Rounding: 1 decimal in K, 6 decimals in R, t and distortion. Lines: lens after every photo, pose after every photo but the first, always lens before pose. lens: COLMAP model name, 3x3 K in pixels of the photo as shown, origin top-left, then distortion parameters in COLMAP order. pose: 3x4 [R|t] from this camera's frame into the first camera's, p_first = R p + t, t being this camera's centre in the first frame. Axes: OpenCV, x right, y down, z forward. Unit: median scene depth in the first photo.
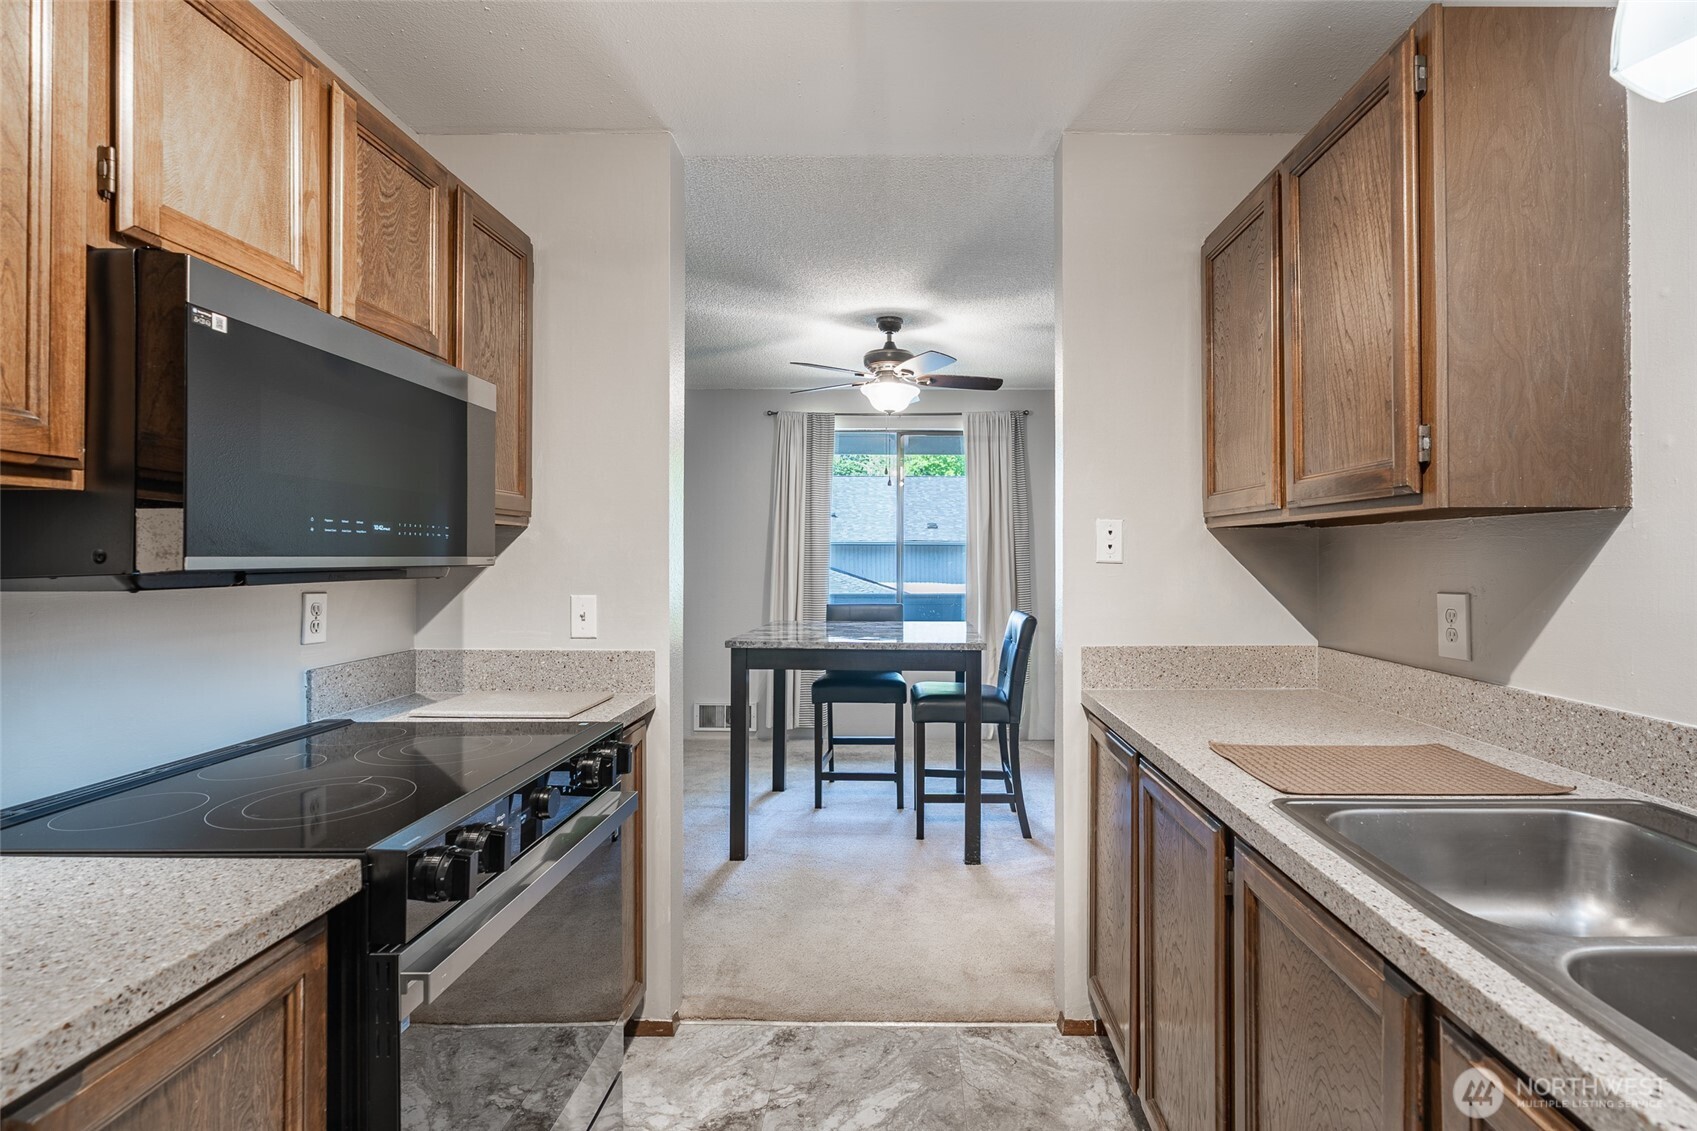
lens RADIAL K [[821.0, 0, 848.5], [0, 821.0, 565.5], [0, 0, 1]] dist [-0.001840, -0.000218]
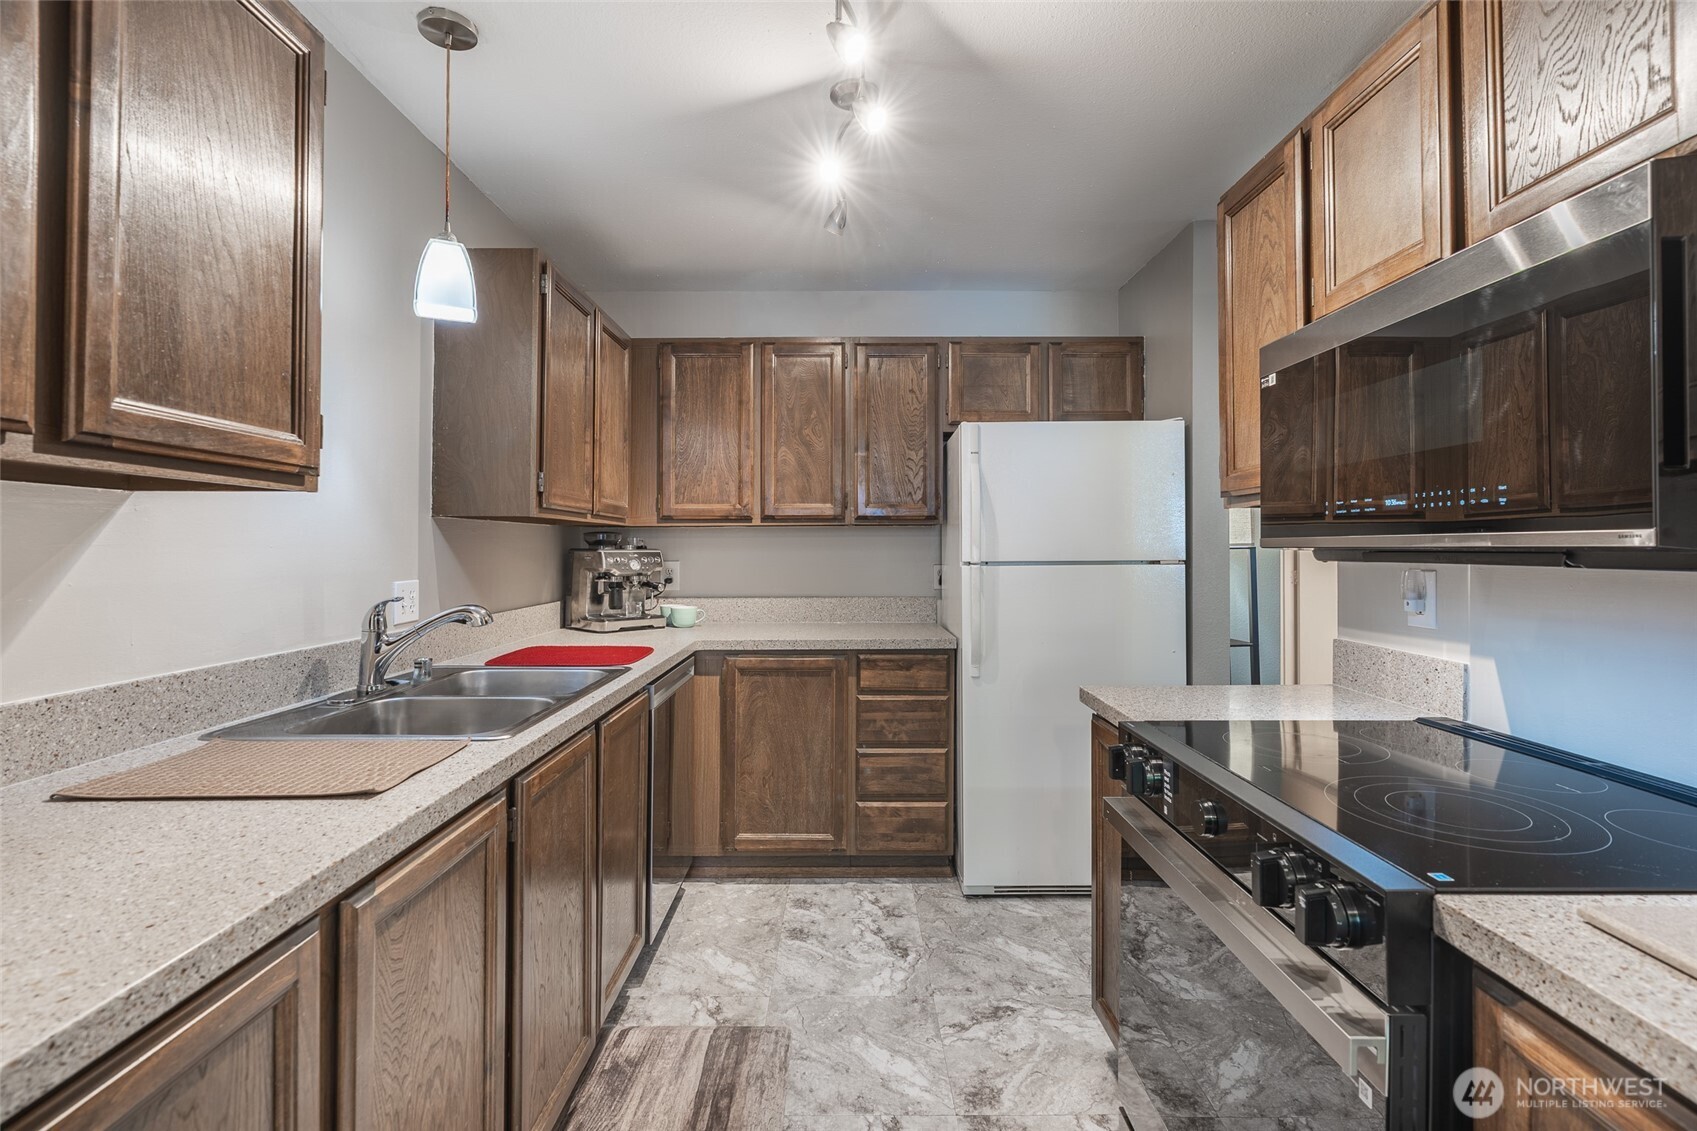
lens RADIAL K [[754.6, 0, 821.3], [0, 754.6, 541.8], [0, 0, 1]] dist [-0.003718, -0.000147]
pose [[-0.999328, -0.000224, -0.036648, 0.077781], [-0.000307, 0.999997, 0.002249, -0.005954], [0.036648, 0.002258, -0.999326, 1.960802]]
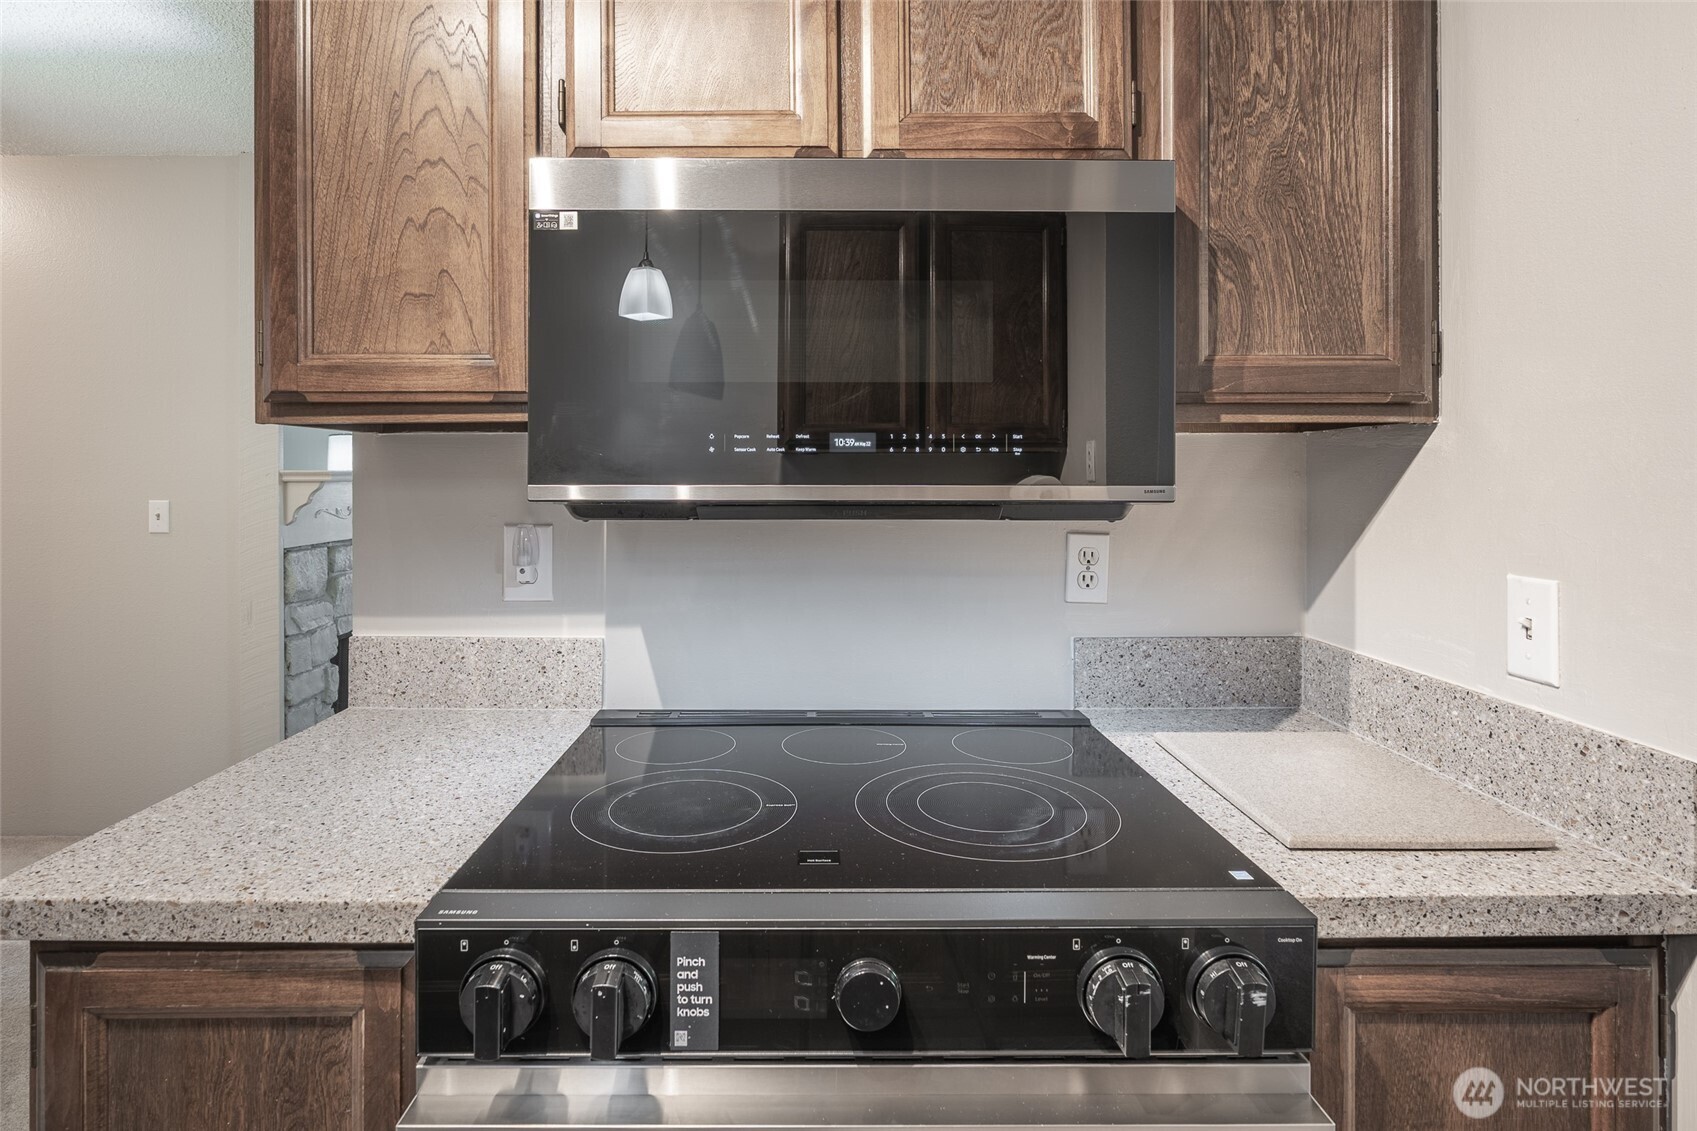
lens RADIAL K [[882.6, 0, 846.0], [0, 882.6, 484.3], [0, 0, 1]] dist [-0.003588, -0.000322]
pose [[0.070986, 0.003387, -0.997472, 0.169738], [-0.011277, 0.999933, 0.002593, -0.014914], [0.997414, 0.011064, 0.071019, 1.040723]]
